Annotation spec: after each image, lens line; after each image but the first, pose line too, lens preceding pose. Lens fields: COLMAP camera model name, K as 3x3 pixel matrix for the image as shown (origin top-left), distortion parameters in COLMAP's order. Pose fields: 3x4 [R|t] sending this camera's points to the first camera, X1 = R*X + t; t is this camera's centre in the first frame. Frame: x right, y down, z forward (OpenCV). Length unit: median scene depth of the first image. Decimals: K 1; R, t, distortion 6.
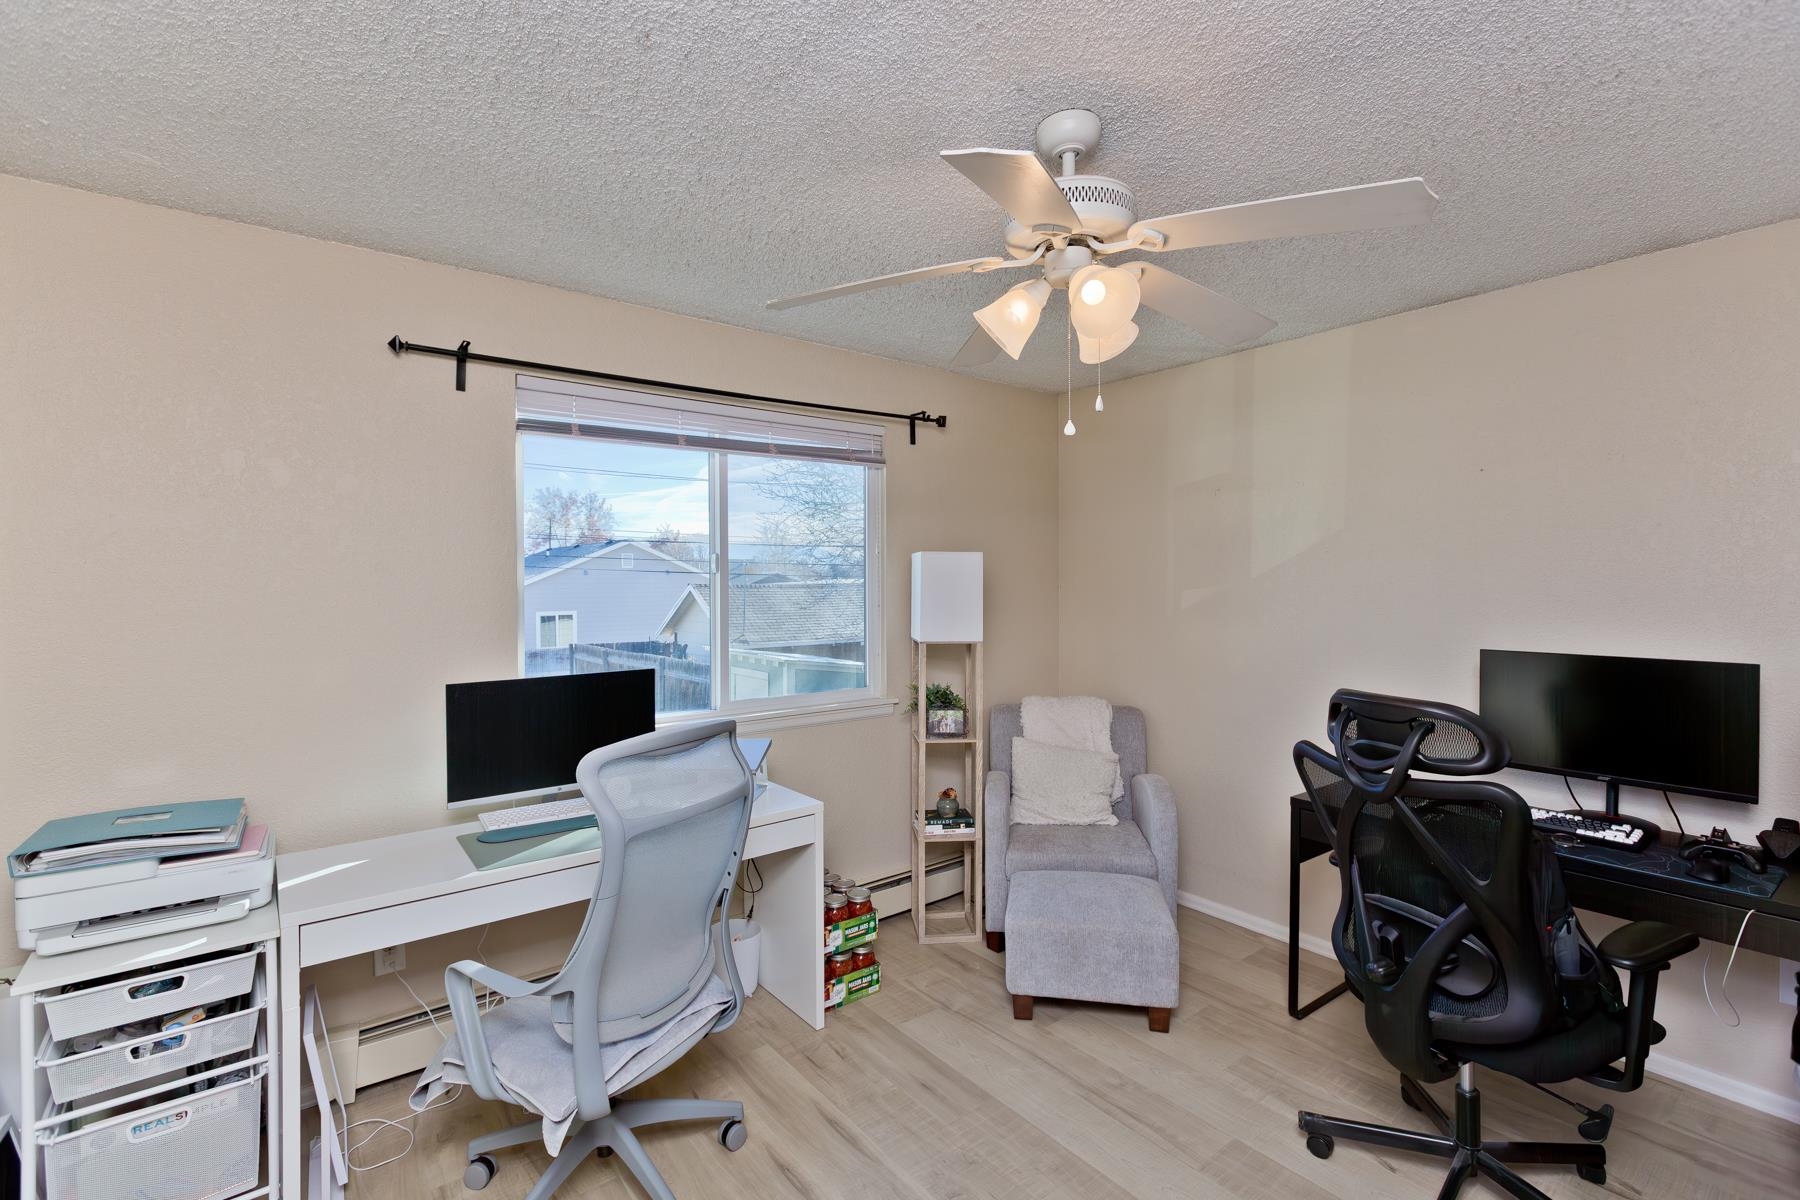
lens RADIAL K [[815.3, 0, 900.5], [0, 815.3, 588.4], [0, 0, 1]] dist [0.001853, 0.000548]
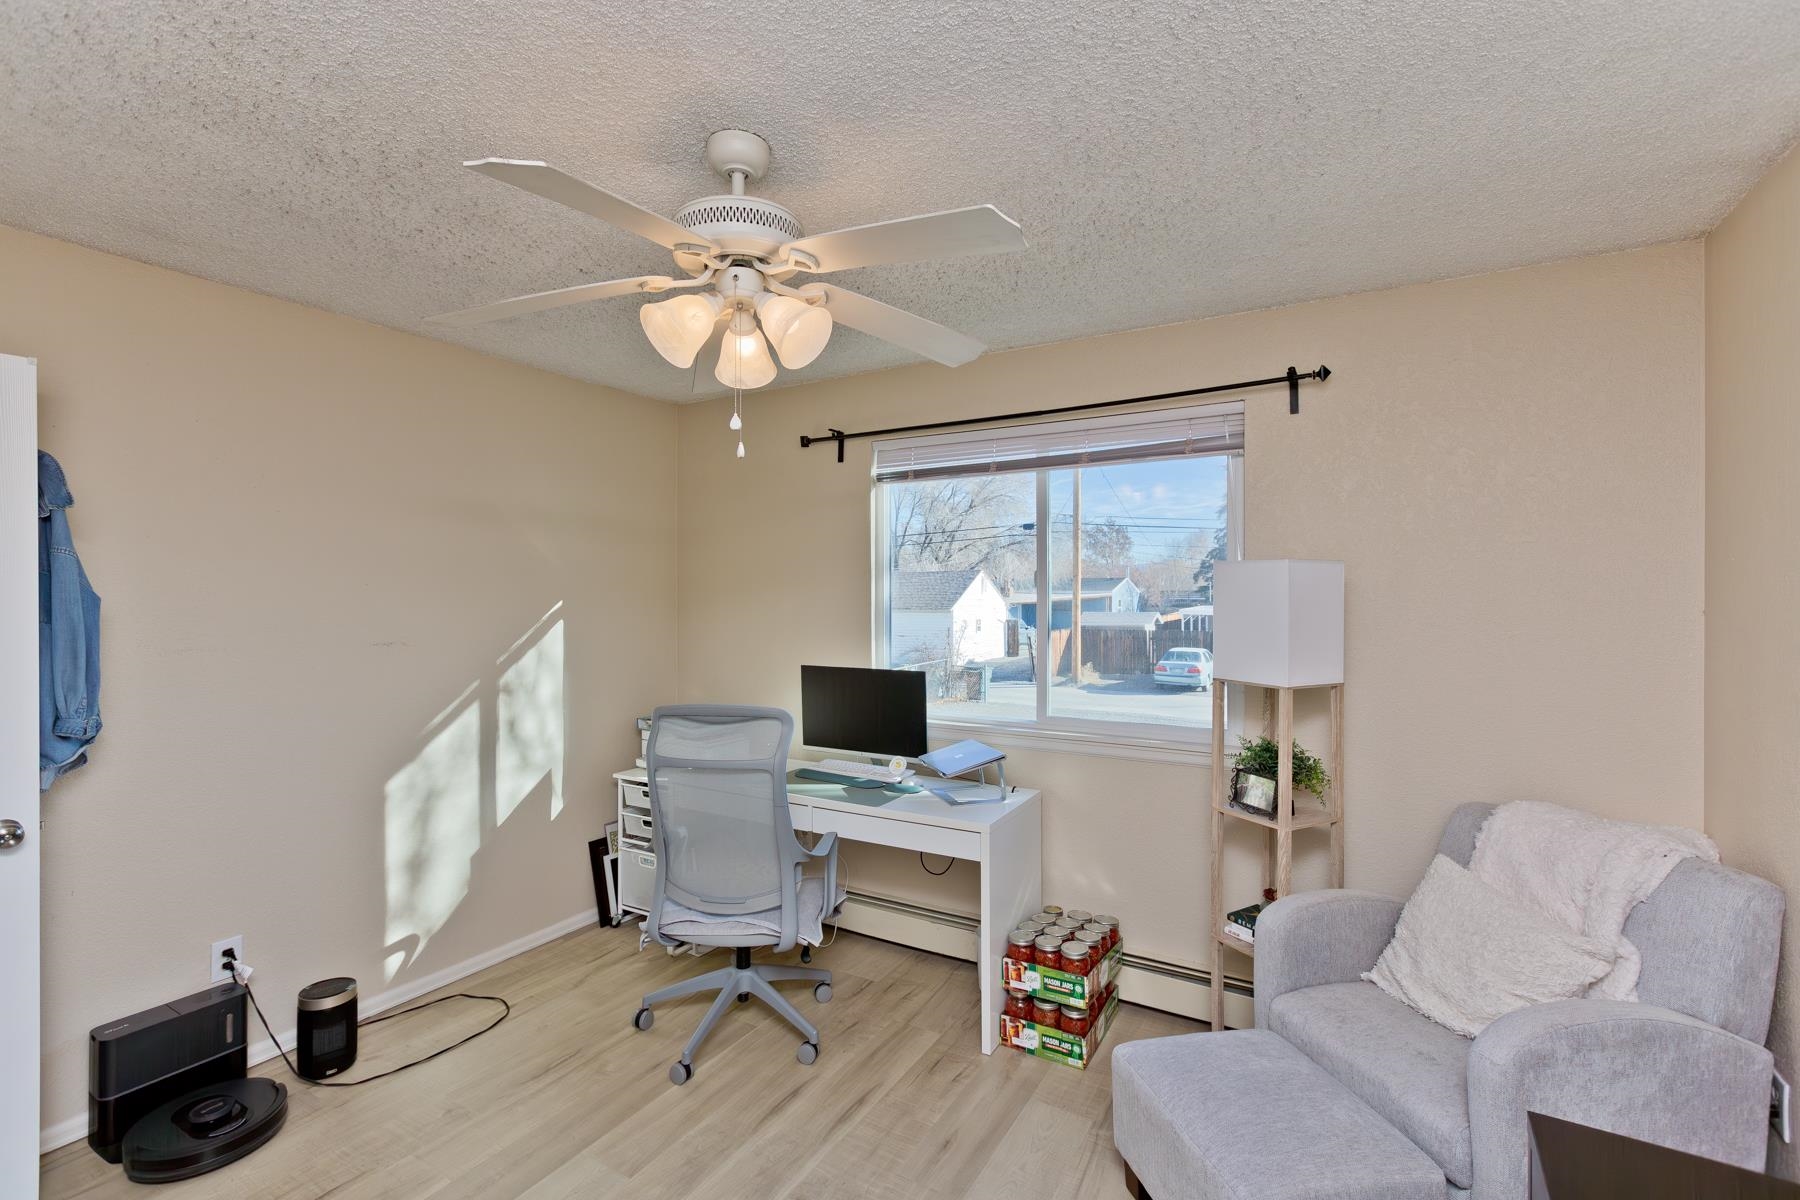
lens RADIAL K [[815.3, 0, 901.2], [0, 815.3, 605.1], [0, 0, 1]] dist [0.001853, 0.000548]
pose [[0.363531, 0.013707, -0.931481, 0.764153], [-0.016581, 0.999829, 0.008241, -0.005434], [0.931434, 0.012449, 0.363696, 0.538448]]
